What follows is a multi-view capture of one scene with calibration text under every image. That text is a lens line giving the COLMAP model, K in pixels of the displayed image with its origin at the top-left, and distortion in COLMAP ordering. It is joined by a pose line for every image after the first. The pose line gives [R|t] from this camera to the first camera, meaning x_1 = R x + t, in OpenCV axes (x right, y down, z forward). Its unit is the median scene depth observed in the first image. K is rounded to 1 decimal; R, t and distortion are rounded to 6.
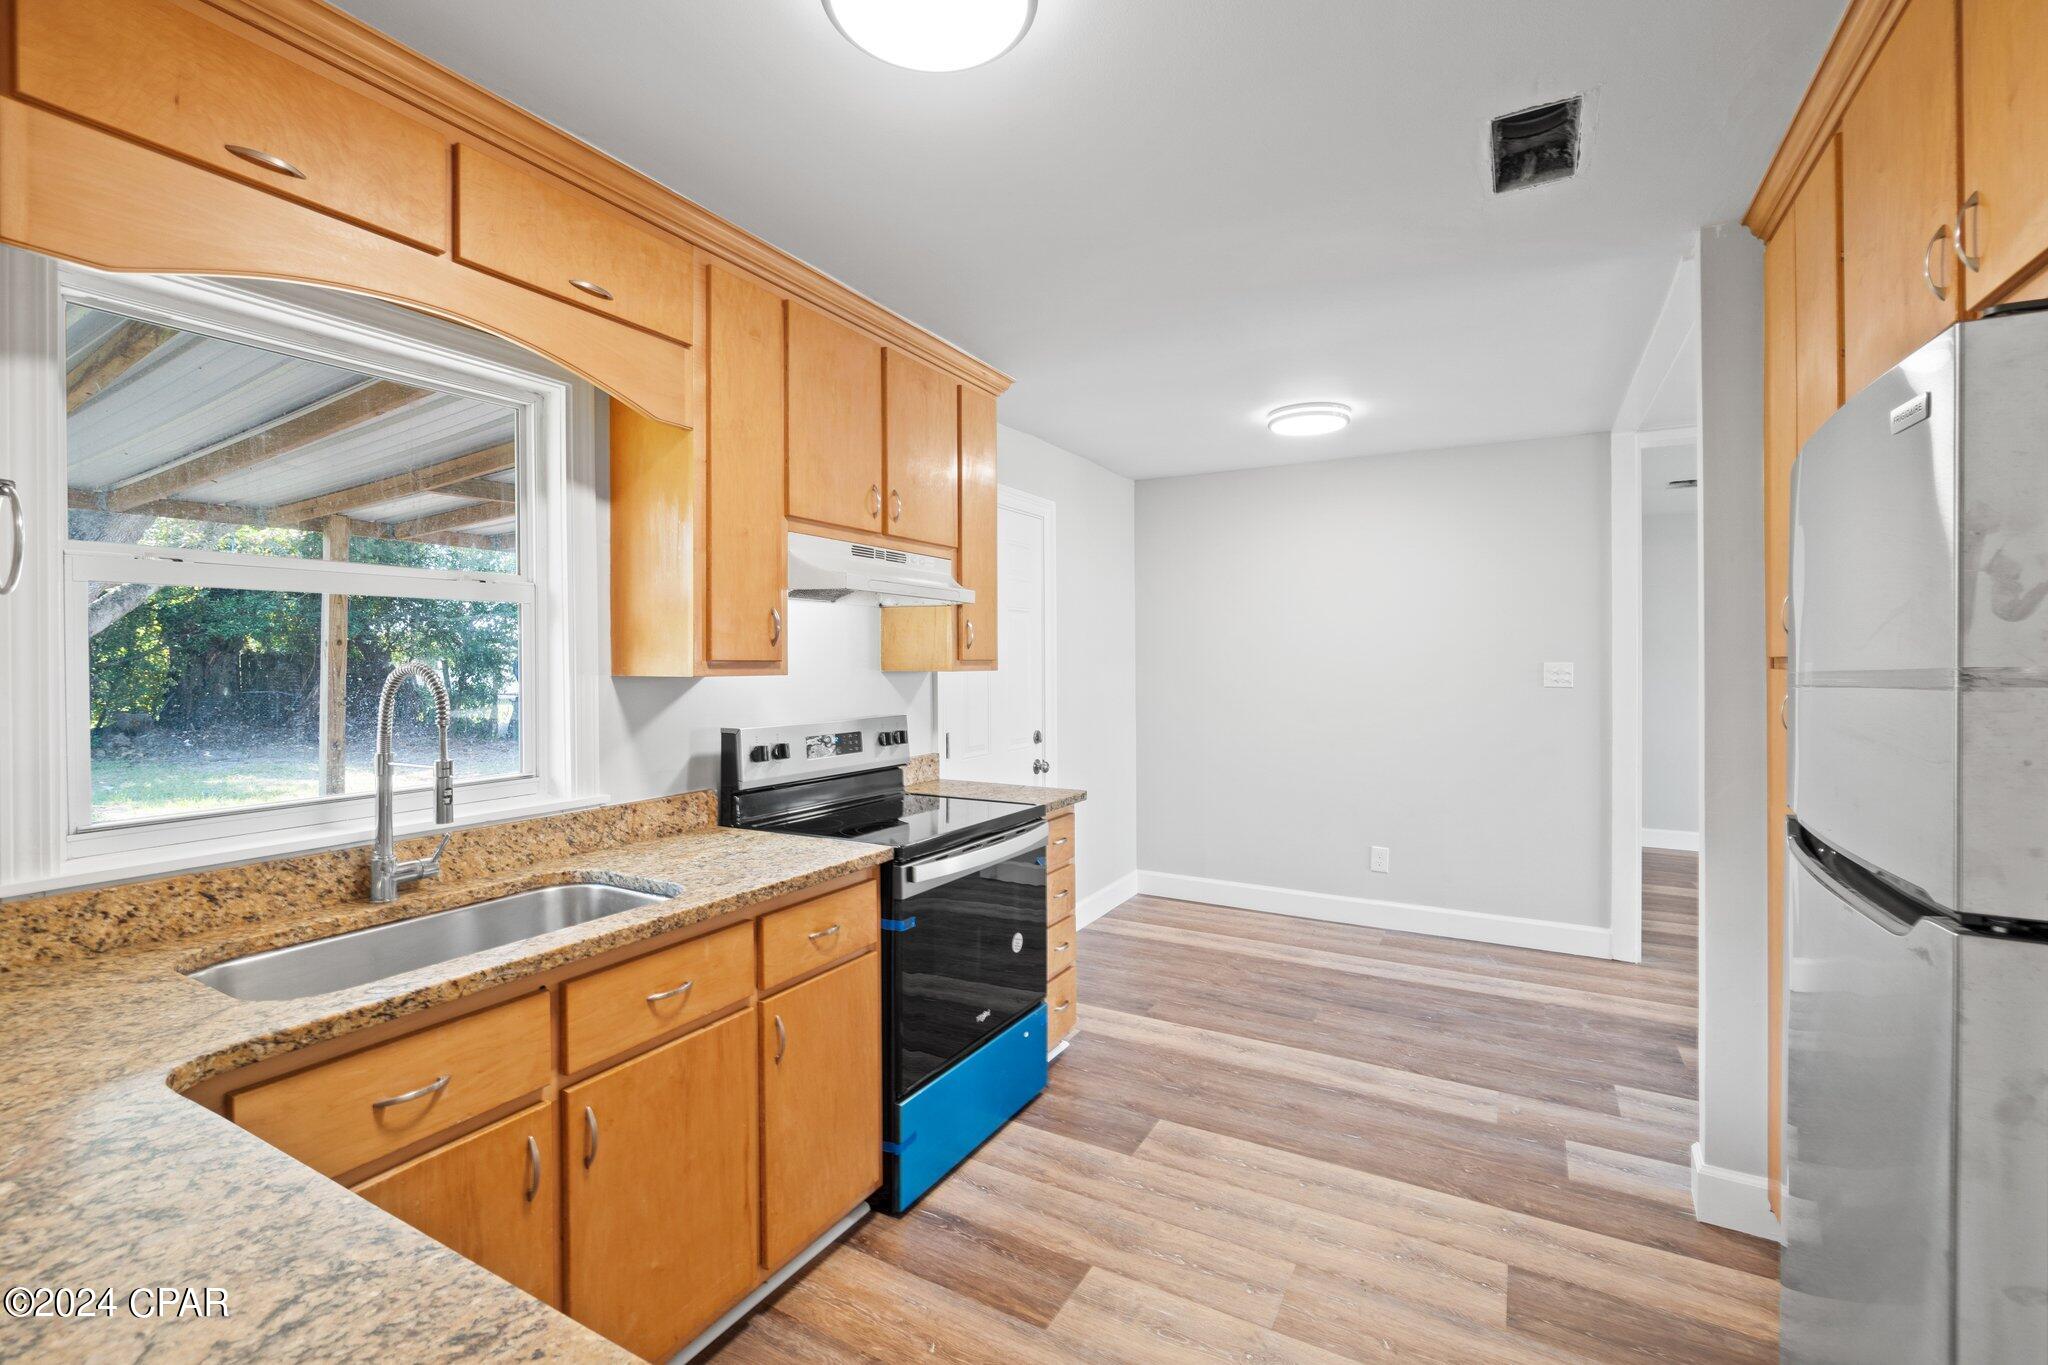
lens RADIAL K [[890.3, 0, 1019.8], [0, 890.3, 662.2], [0, 0, 1]] dist [-0.007010, 0.001367]
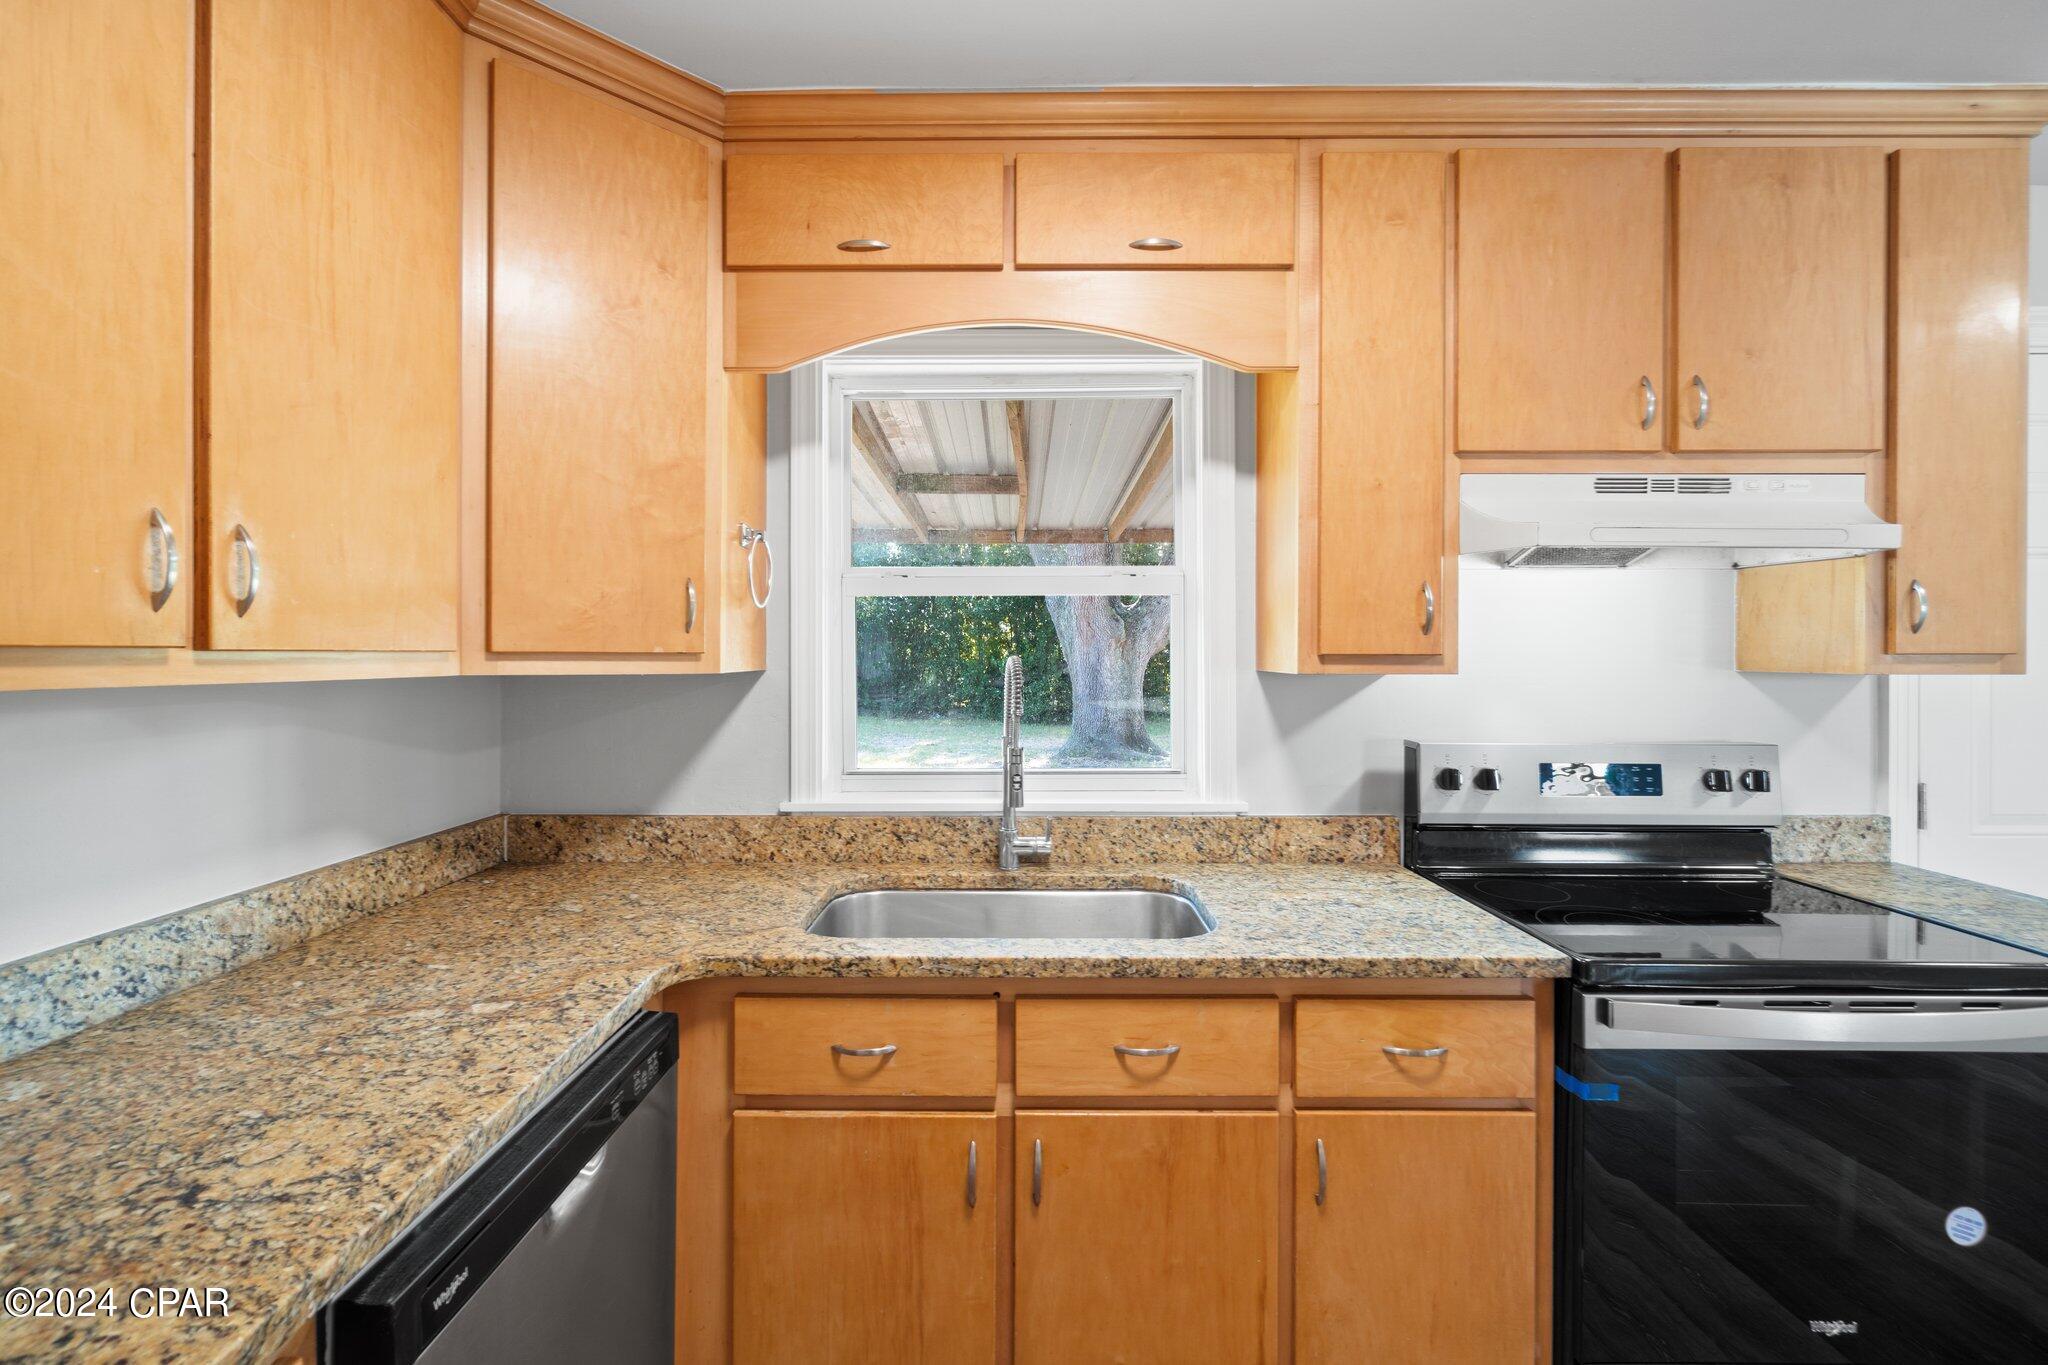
lens RADIAL K [[890.3, 0, 1020.2], [0, 890.3, 659.0], [0, 0, 1]] dist [-0.007010, 0.001367]
pose [[0.484583, 0.008475, -0.874704, 0.216571], [-0.003589, 0.999964, 0.007700, -0.002422], [0.874738, -0.000592, 0.484596, 0.382351]]
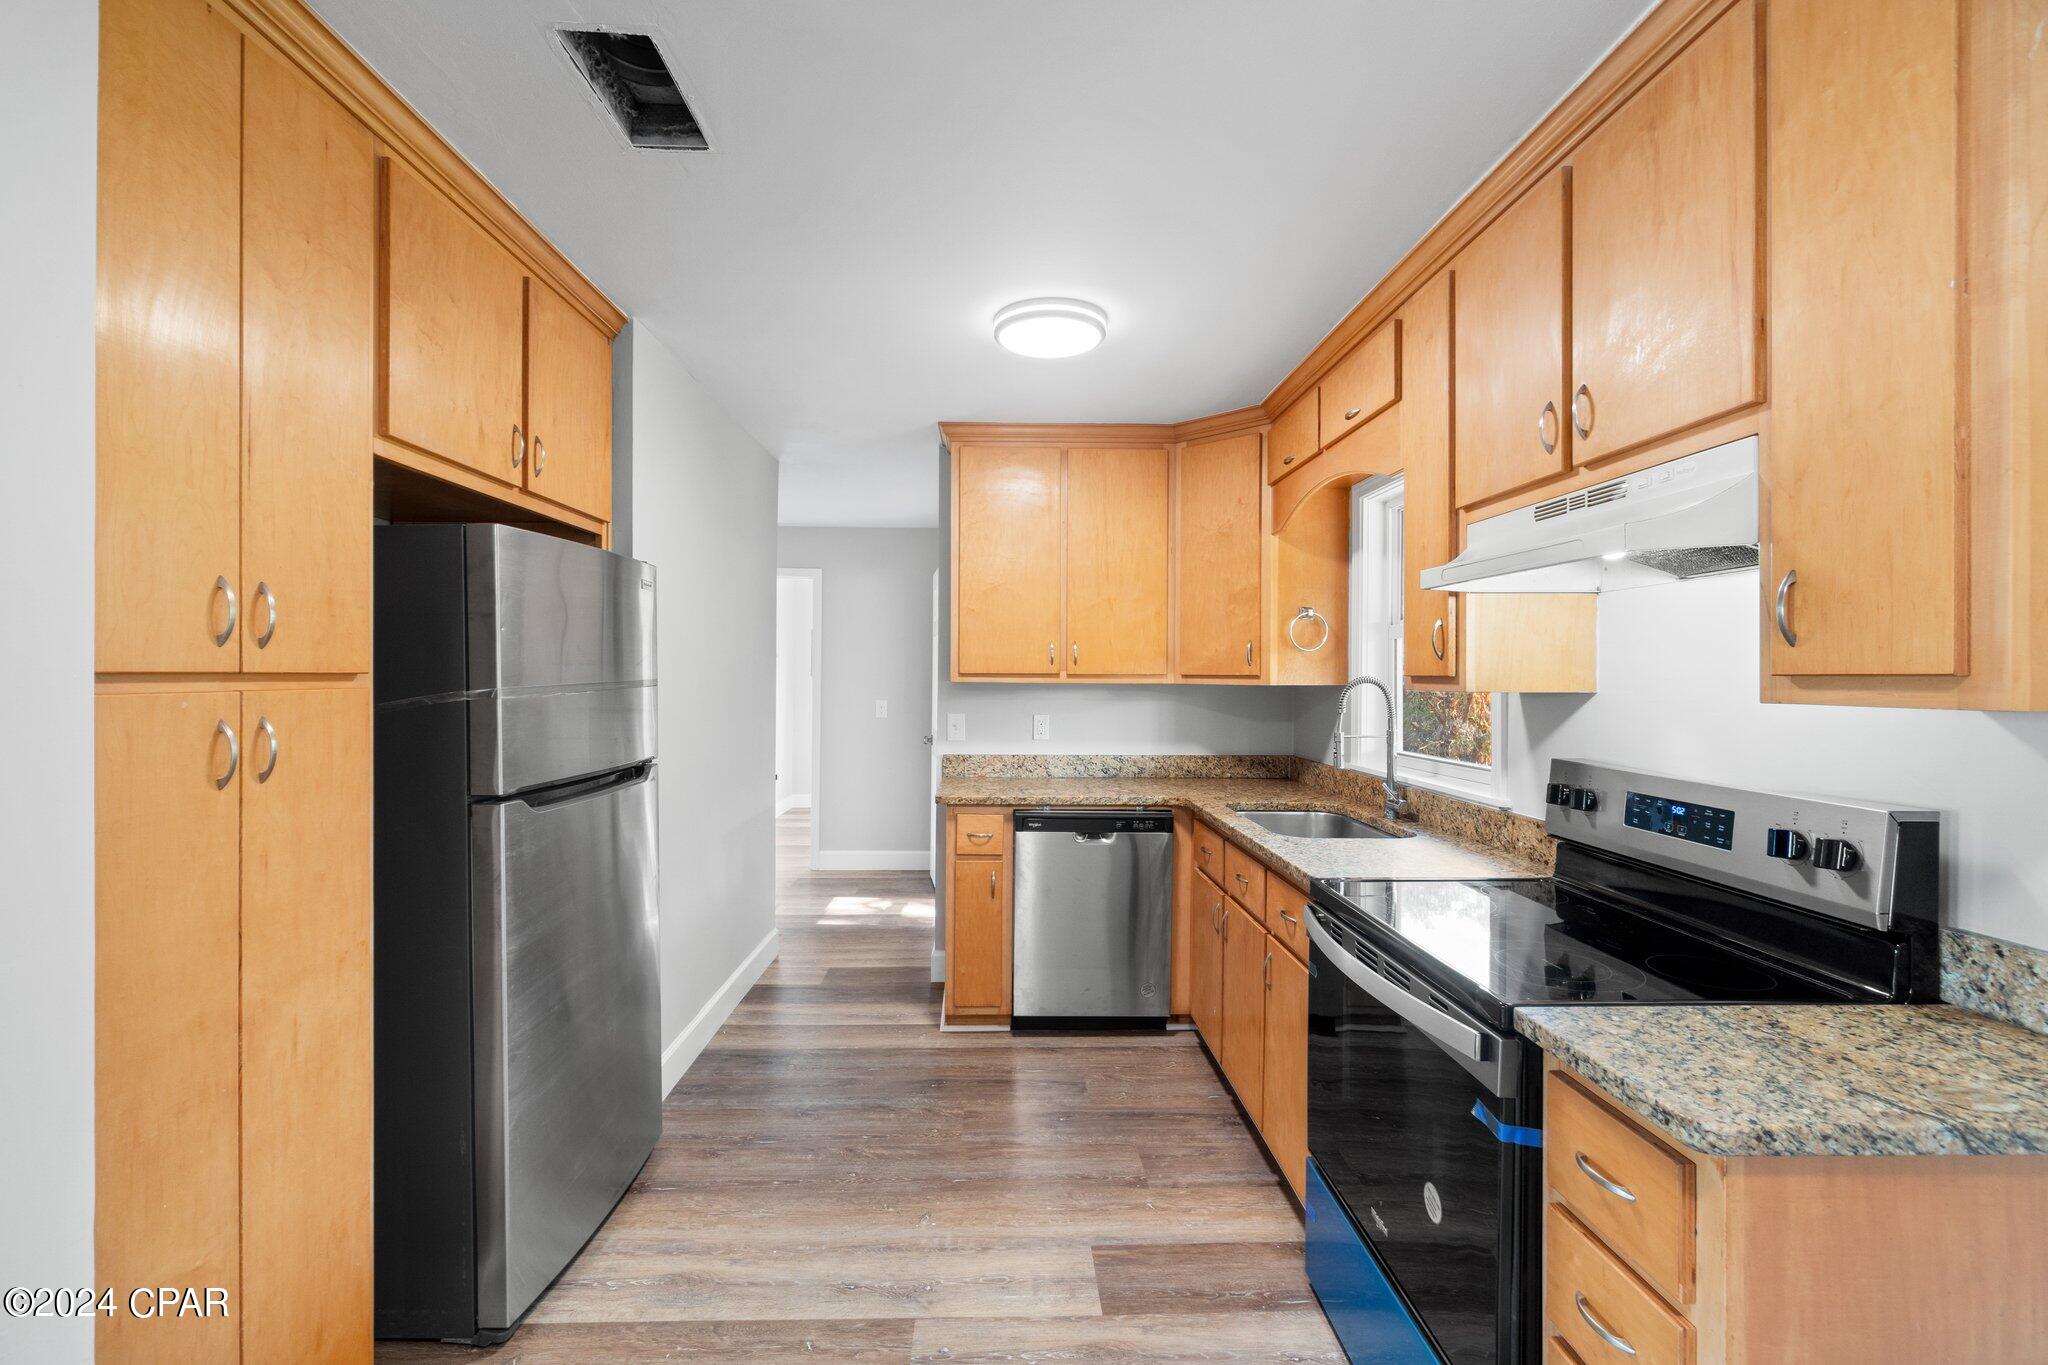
lens RADIAL K [[890.3, 0, 1017.9], [0, 890.3, 681.7], [0, 0, 1]] dist [-0.007010, 0.001367]
pose [[-0.856160, 0.003202, -0.516702, 0.617587], [-0.001813, 0.999956, 0.009201, -0.003772], [0.516708, 0.008814, -0.856116, 1.681243]]
